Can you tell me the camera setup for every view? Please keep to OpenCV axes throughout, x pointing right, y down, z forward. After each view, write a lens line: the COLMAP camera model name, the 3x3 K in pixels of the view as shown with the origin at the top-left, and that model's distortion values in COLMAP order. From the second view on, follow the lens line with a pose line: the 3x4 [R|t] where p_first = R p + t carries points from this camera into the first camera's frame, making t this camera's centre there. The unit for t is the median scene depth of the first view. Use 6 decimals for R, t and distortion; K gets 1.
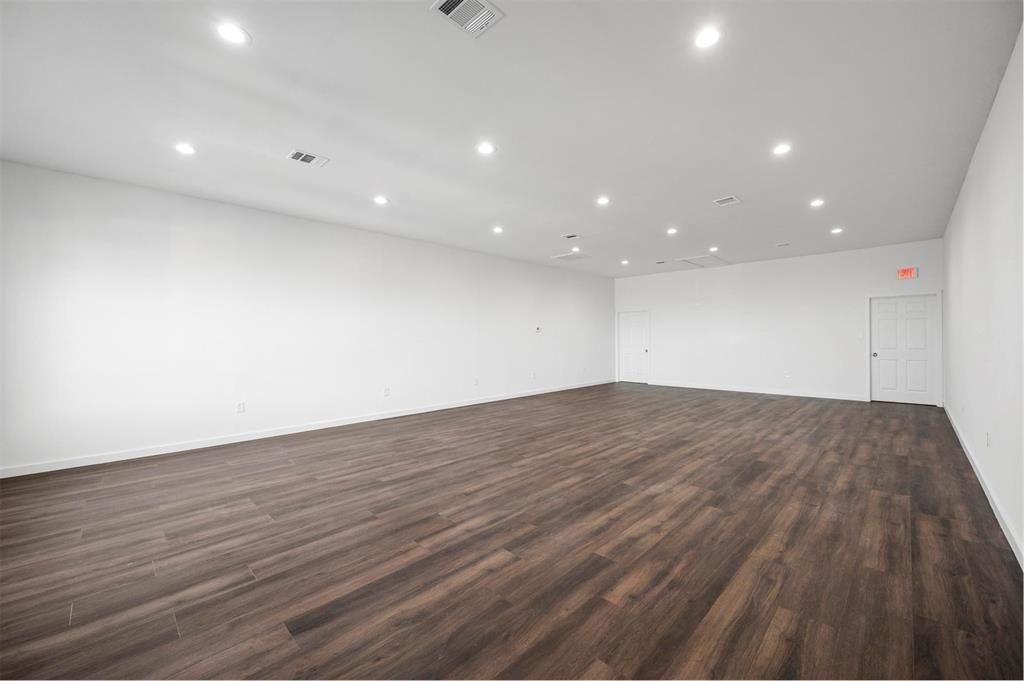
lens RADIAL K [[403.0, 0, 519.3], [0, 403.0, 342.7], [0, 0, 1]] dist [0.000040, 0.000331]
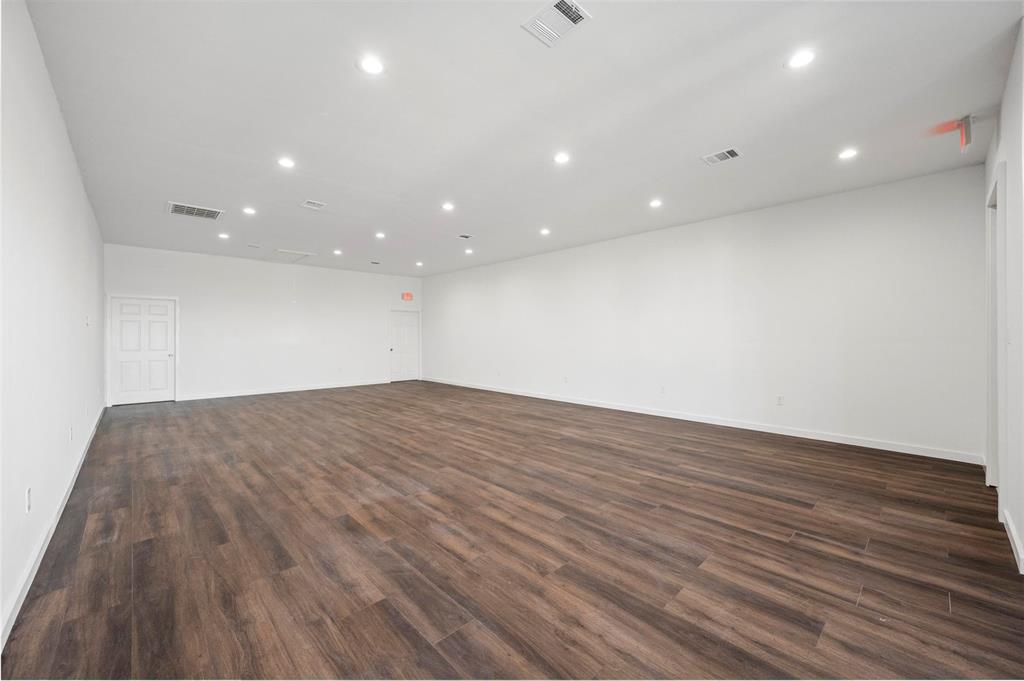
lens RADIAL K [[403.0, 0, 514.3], [0, 403.0, 336.5], [0, 0, 1]] dist [0.000040, 0.000331]
pose [[0.039697, 0.006918, 0.999188, -1.316502], [0.013776, 0.999877, -0.007470, -0.001988], [-0.999117, 0.014062, 0.039597, 1.239630]]
